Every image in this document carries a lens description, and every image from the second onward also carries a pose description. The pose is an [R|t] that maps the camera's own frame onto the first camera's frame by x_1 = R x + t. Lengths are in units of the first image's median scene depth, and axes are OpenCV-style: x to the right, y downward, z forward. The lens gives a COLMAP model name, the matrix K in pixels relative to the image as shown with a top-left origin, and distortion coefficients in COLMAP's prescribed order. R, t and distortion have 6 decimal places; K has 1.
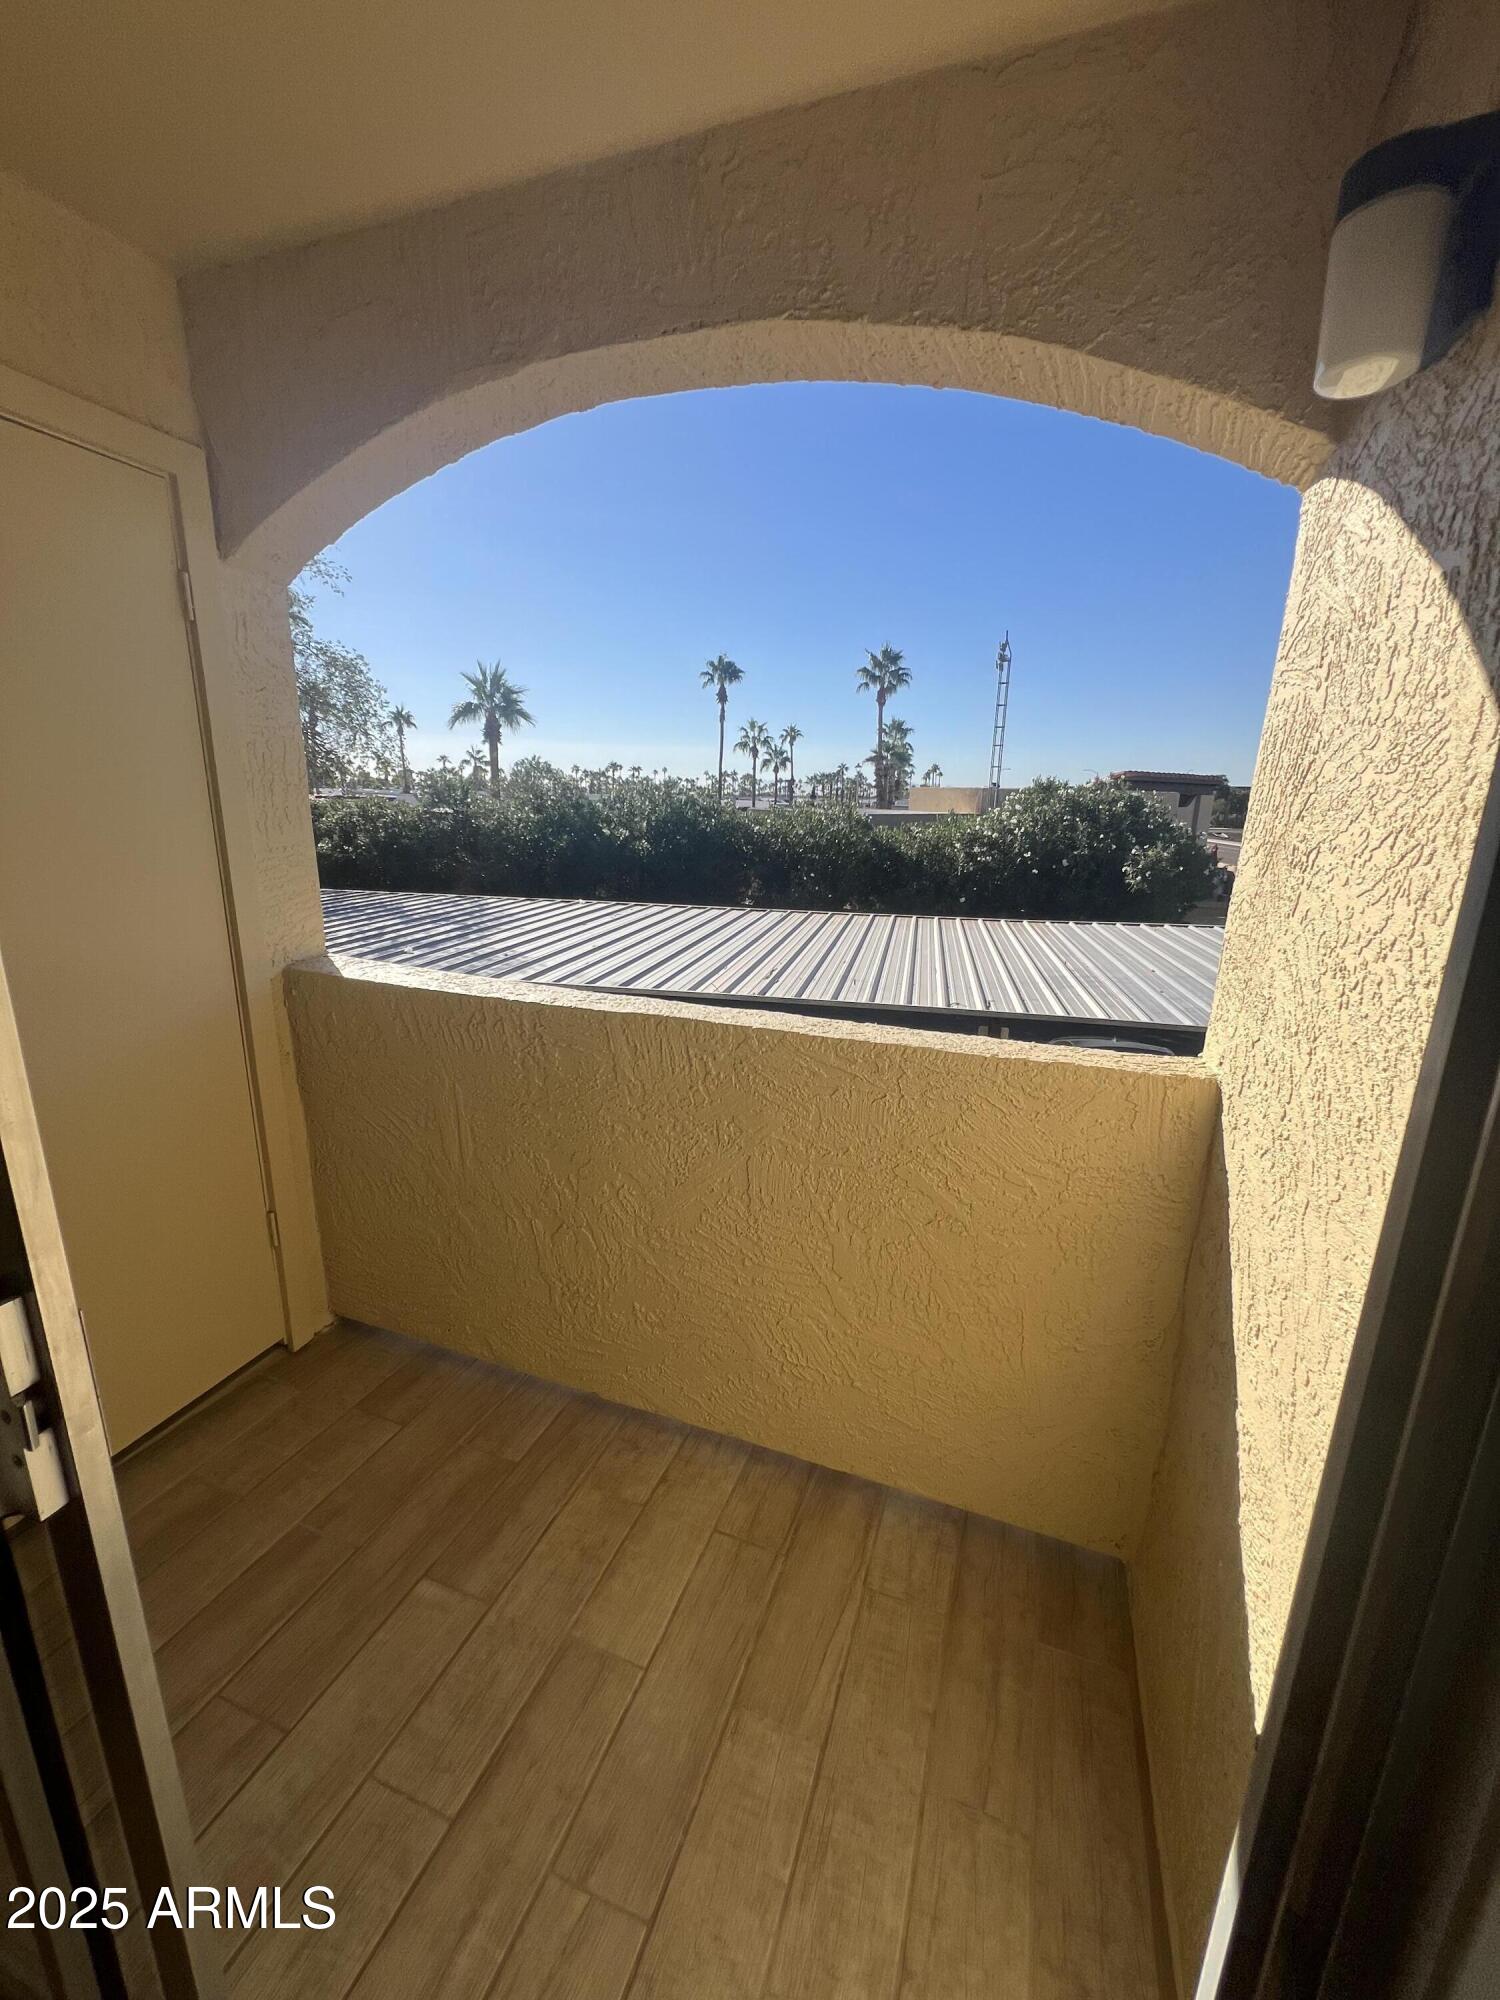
lens RADIAL K [[799.6, 0, 754.7], [0, 799.6, 1001.8], [0, 0, 1]] dist [-0.003282, 0.001065]
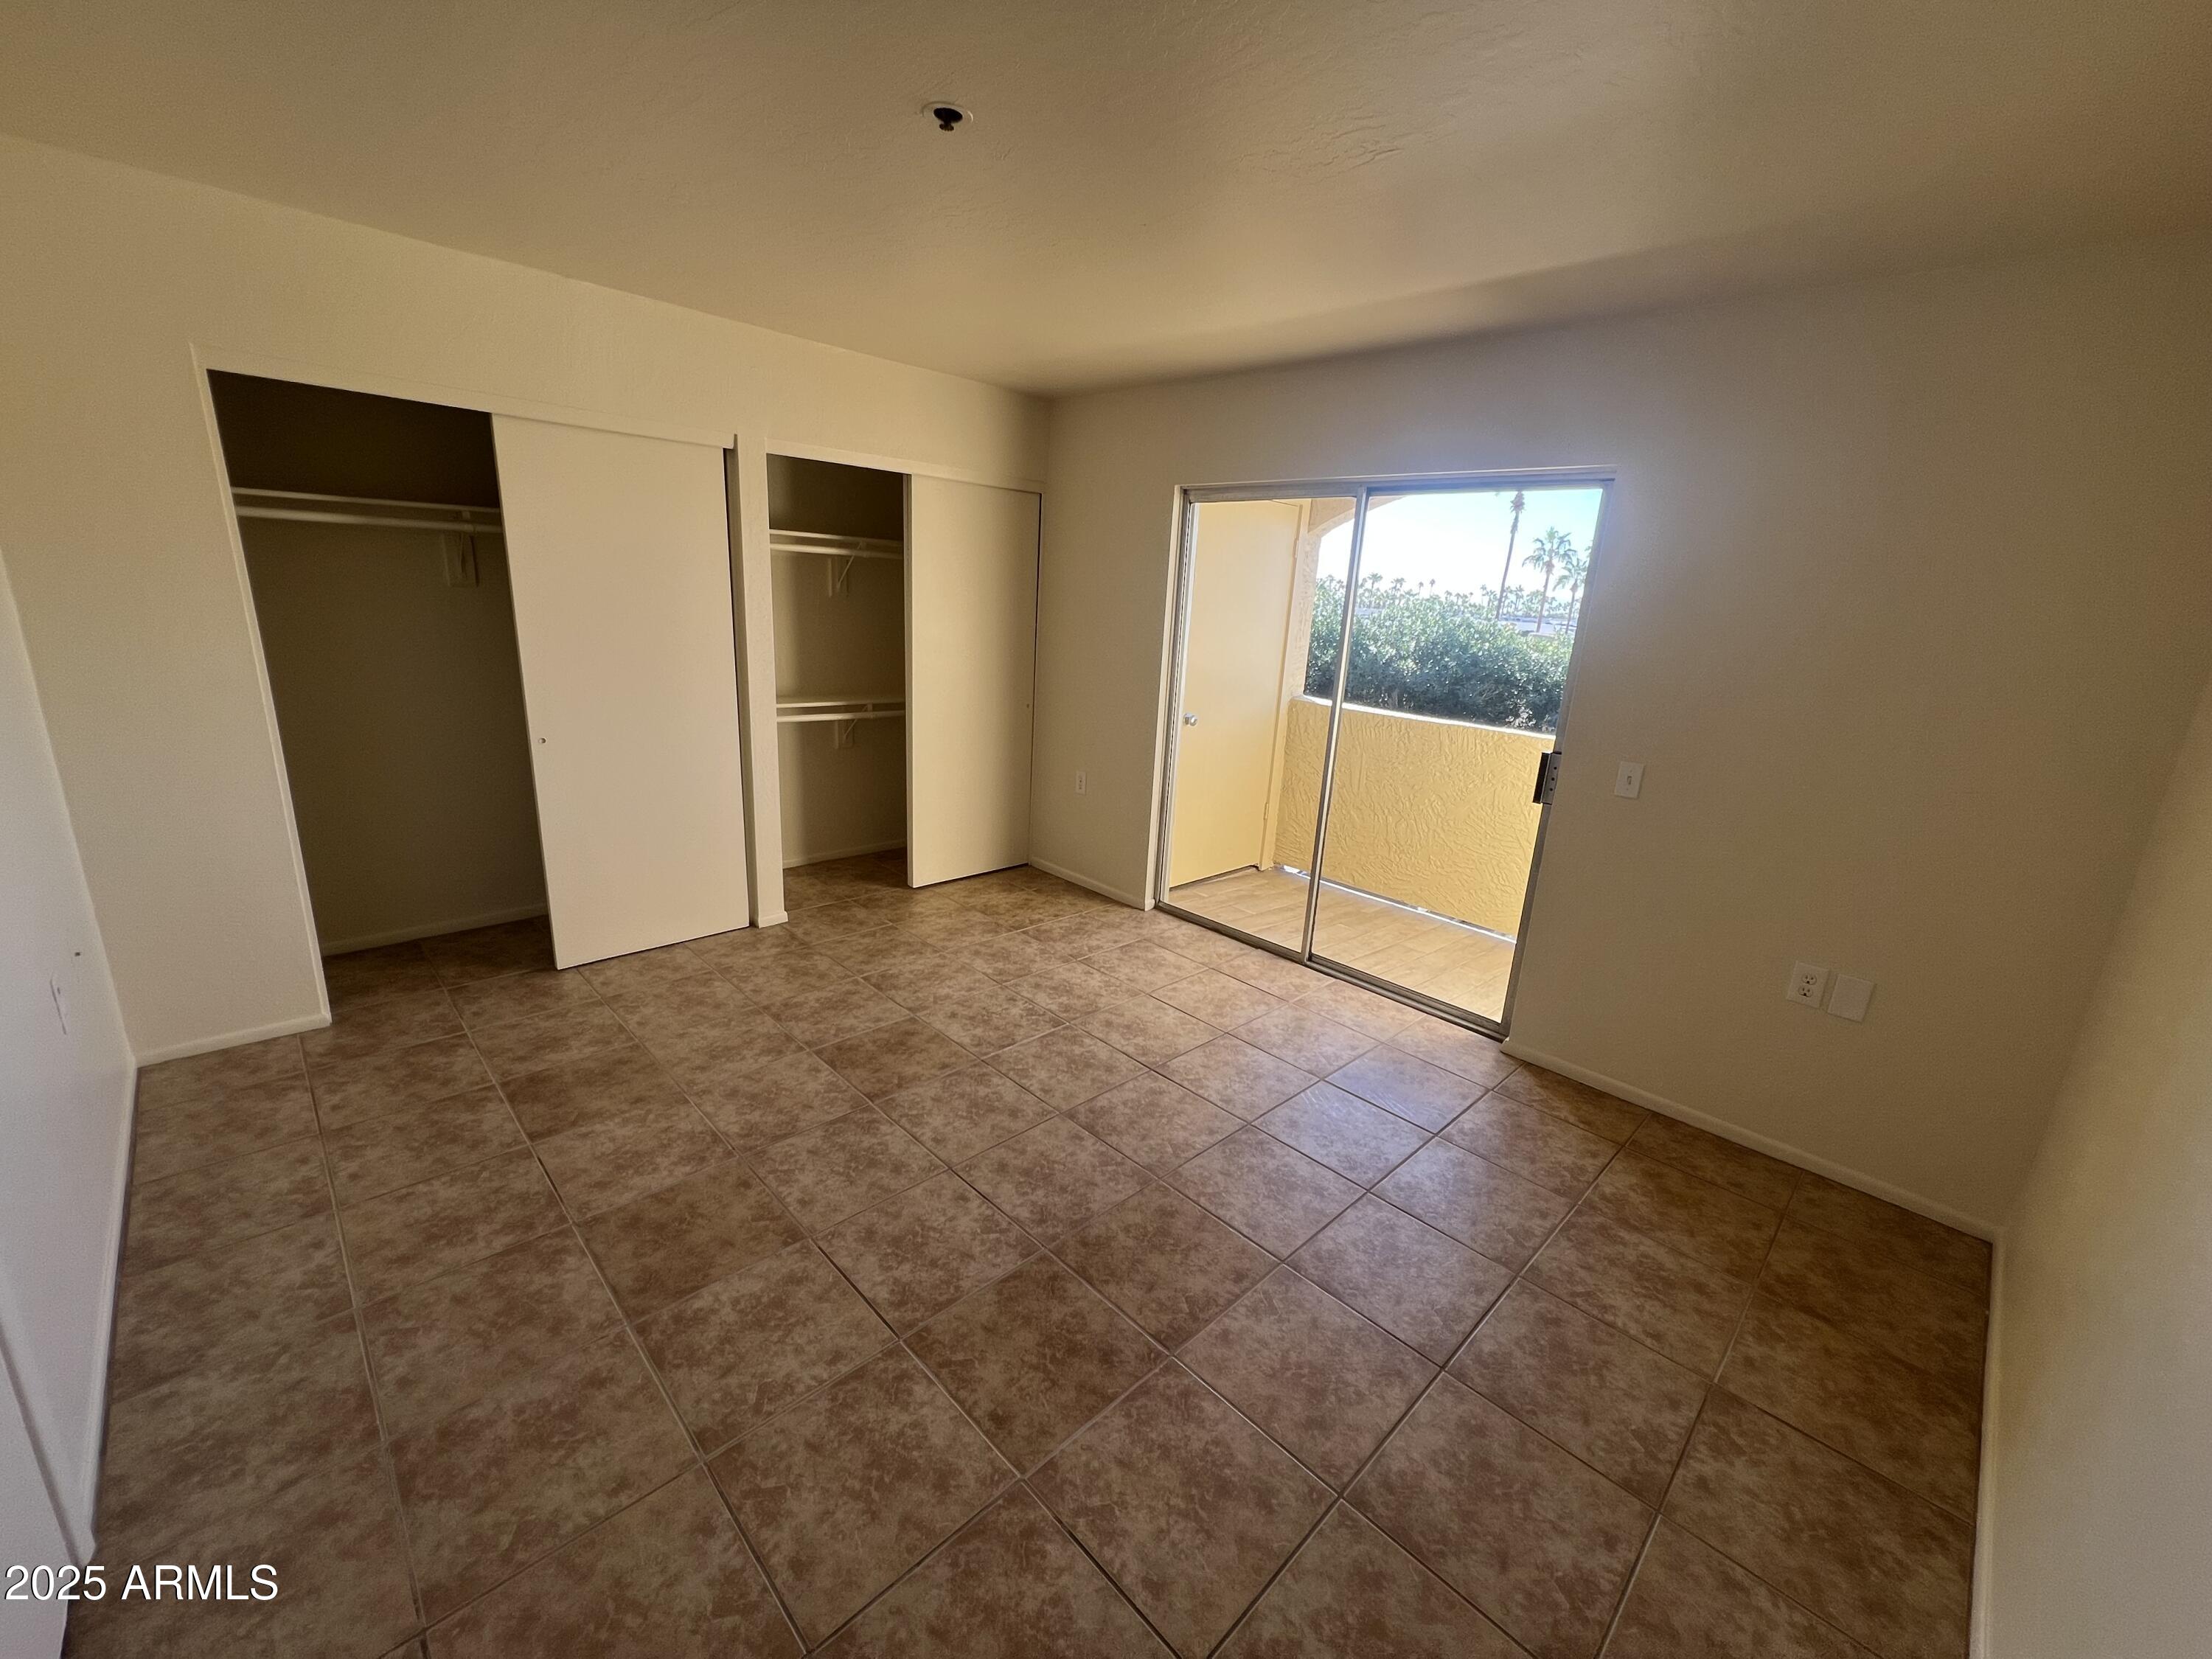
lens RADIAL K [[884.4, 0, 1108.5], [0, 884.4, 827.5], [0, 0, 1]] dist [-0.003282, 0.001065]
pose [[0.901432, 0.142496, -0.408796, 0.044193], [-0.145842, 0.989037, 0.023157, 0.394830], [0.407614, 0.038745, 0.912332, -1.771607]]
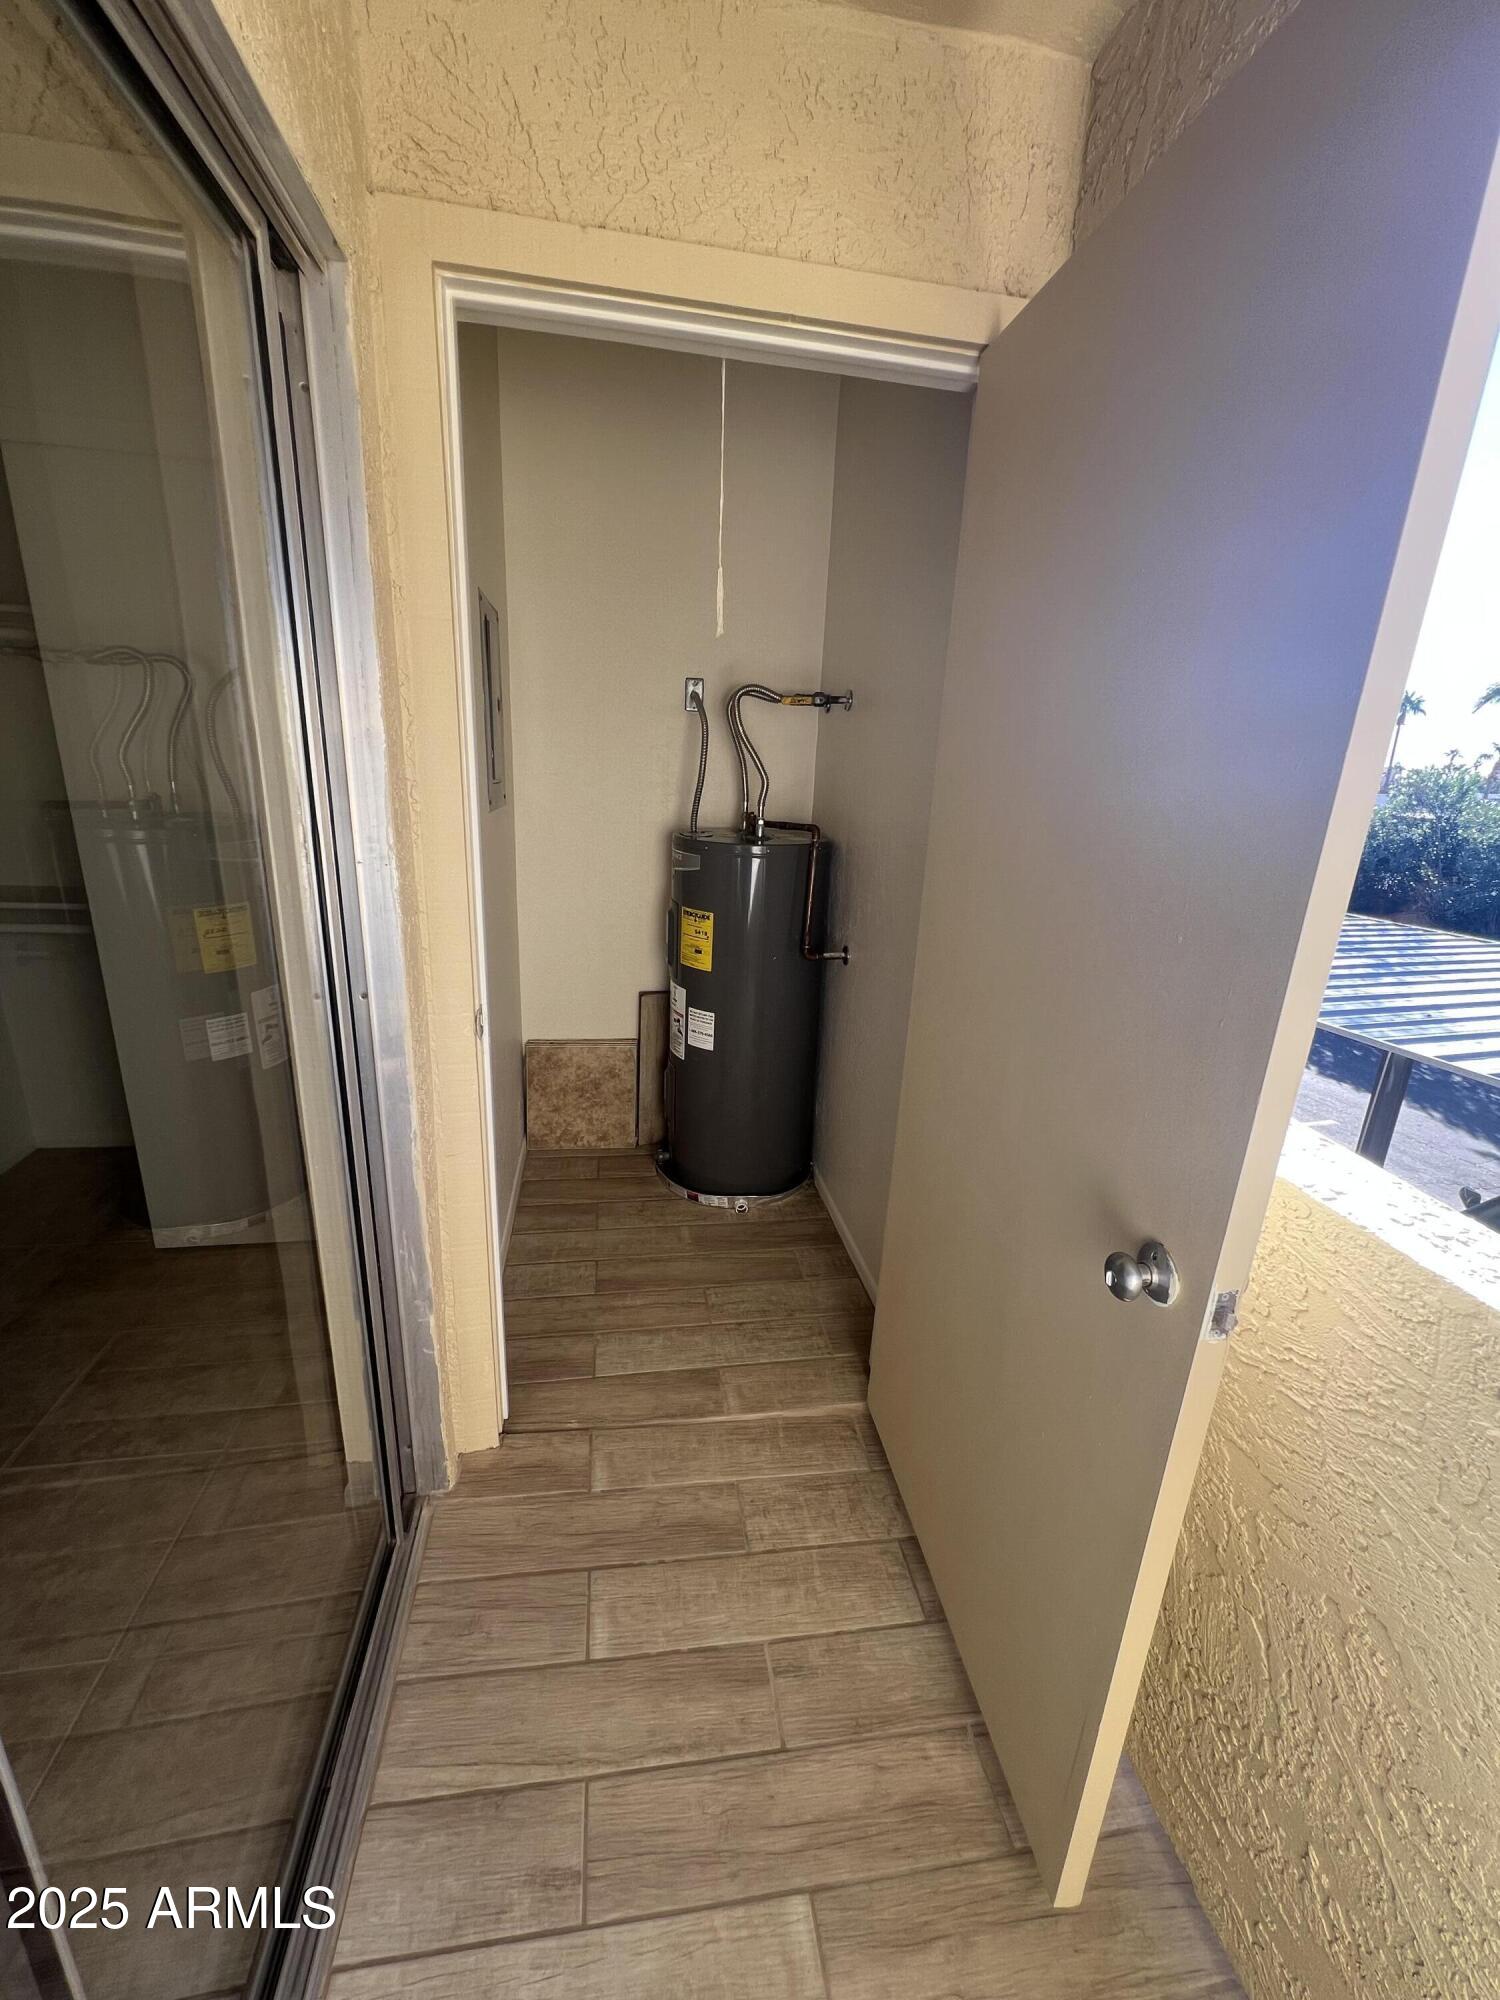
lens RADIAL K [[801.6, 0, 747.7], [0, 801.6, 1001.0], [0, 0, 1]] dist [0.004501, 0.000107]
pose [[0.493538, 0.254758, -0.831576, -0.049135], [-0.252058, 0.957000, 0.143586, -0.095566], [0.832398, 0.138740, 0.536530, 0.413134]]
